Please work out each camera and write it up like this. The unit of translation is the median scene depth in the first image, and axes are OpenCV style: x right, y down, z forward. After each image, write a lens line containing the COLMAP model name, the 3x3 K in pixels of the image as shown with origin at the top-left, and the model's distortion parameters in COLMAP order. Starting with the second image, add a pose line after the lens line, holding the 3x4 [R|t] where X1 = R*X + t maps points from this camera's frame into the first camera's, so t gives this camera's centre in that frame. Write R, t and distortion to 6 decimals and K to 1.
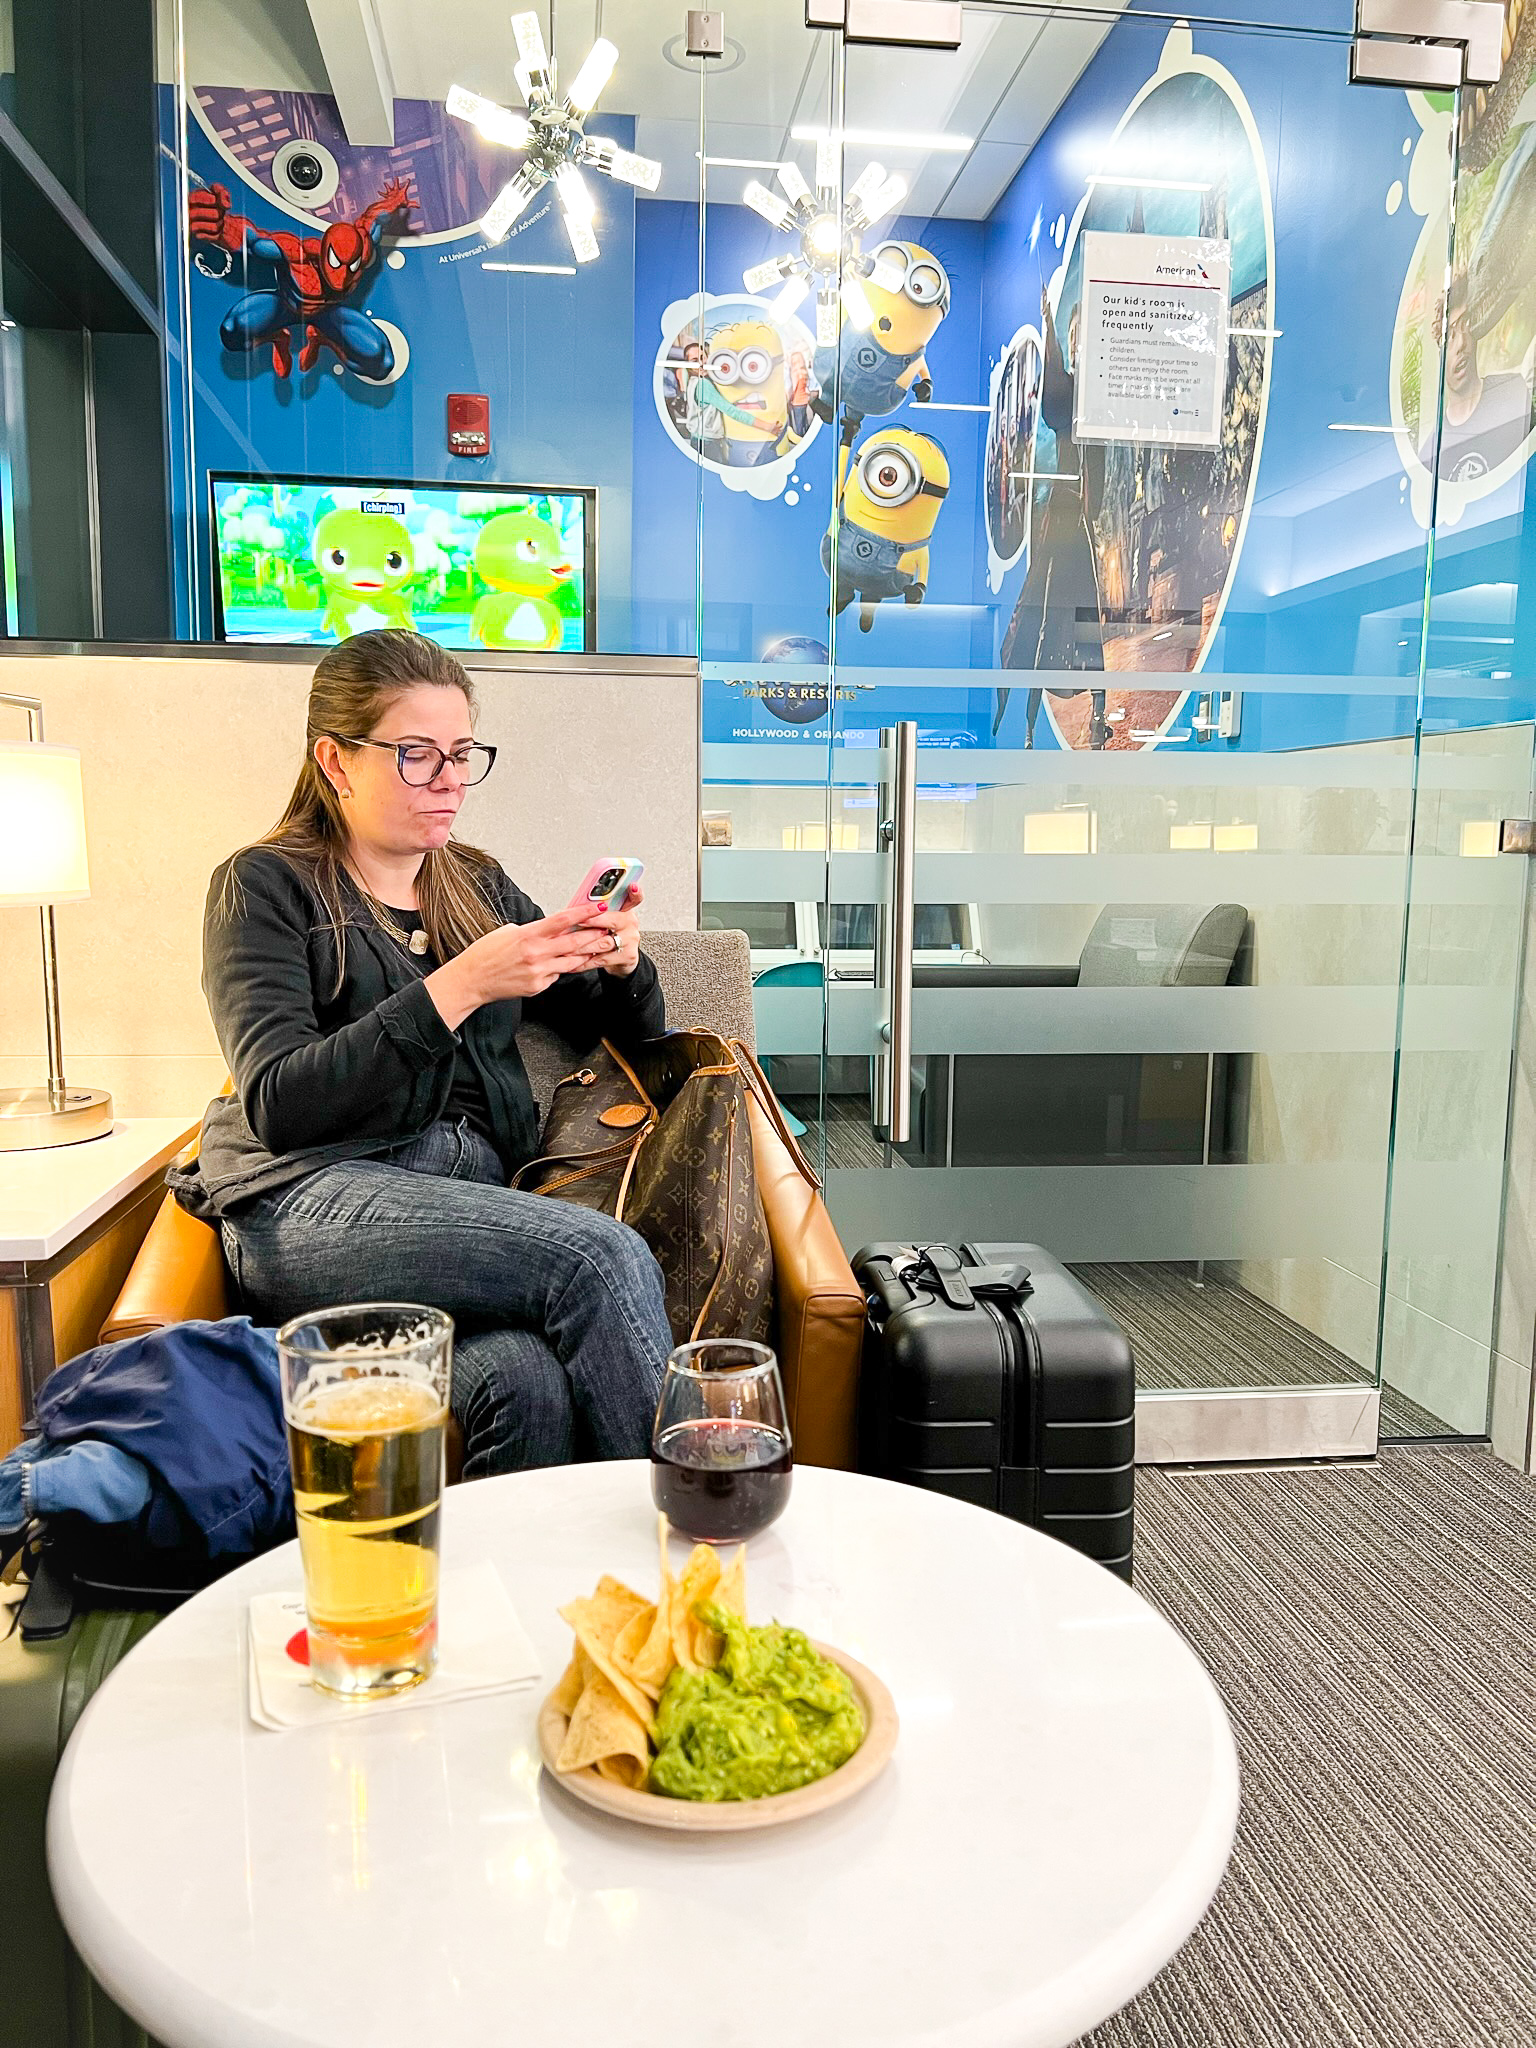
lens RADIAL K [[1591.0, 0, 768.0], [0, 1591.0, 1024.0], [0, 0, 1]] dist [0.002683, 0.007404]
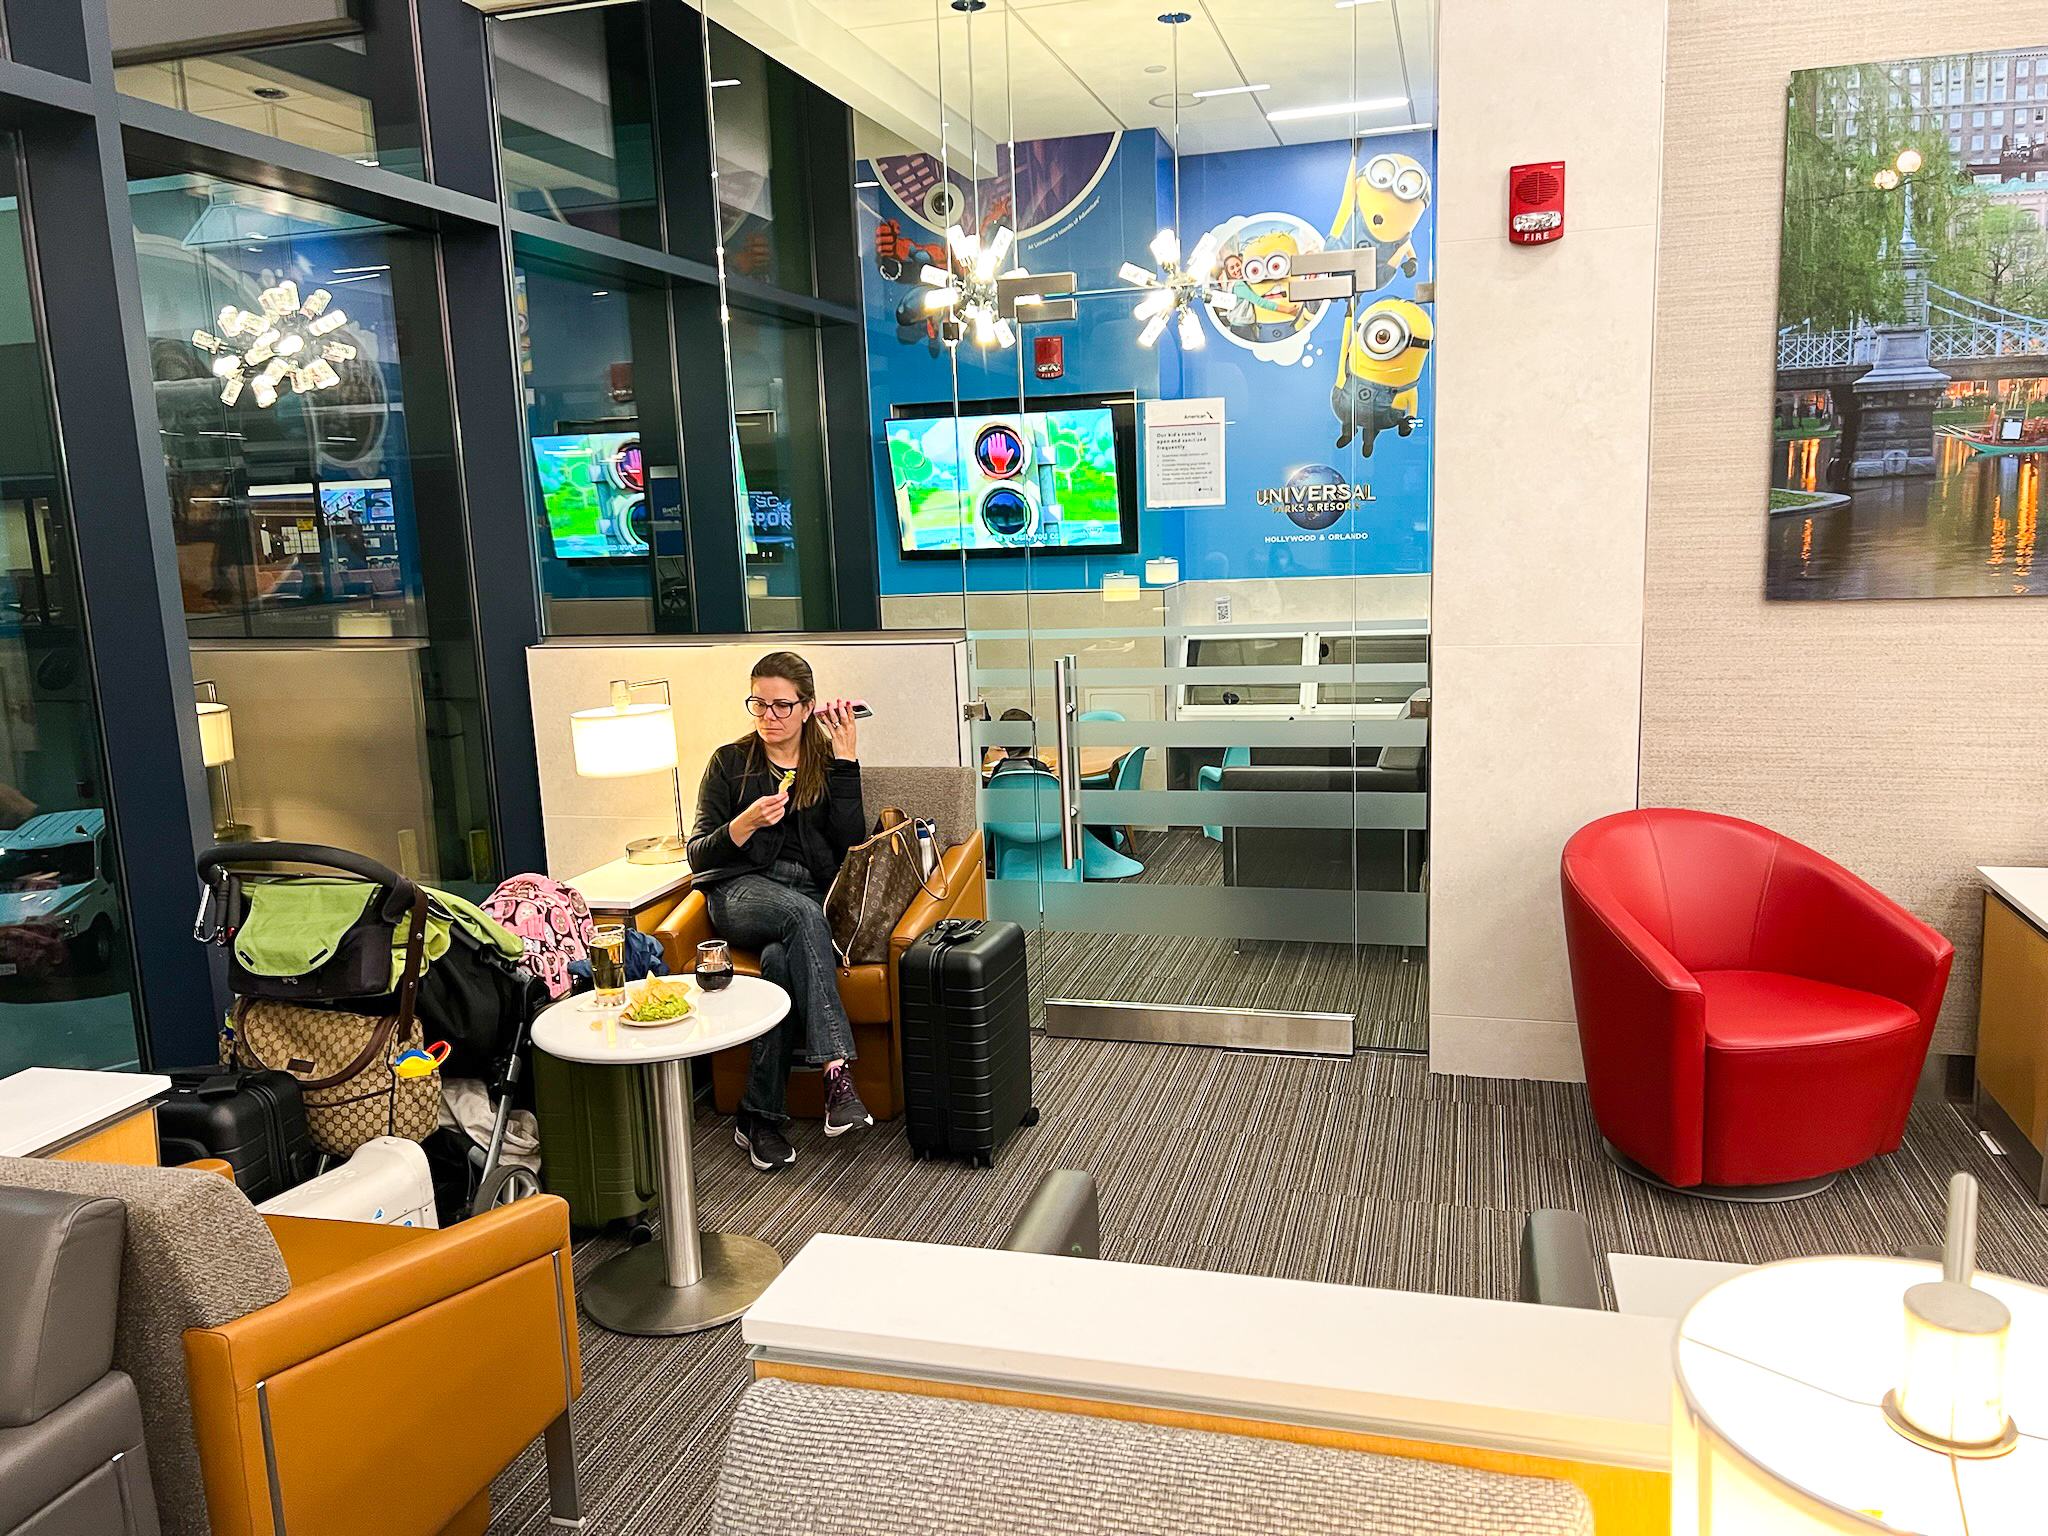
lens RADIAL K [[1562.4, 0, 1024.0], [0, 1562.4, 768.0], [0, 0, 1]] dist [0.074611, -0.000392]
pose [[0.918198, 0.019773, -0.395629, 0.330357], [0.002841, 0.998399, 0.056494, -0.066312], [0.396113, -0.052997, 0.916671, -0.326968]]
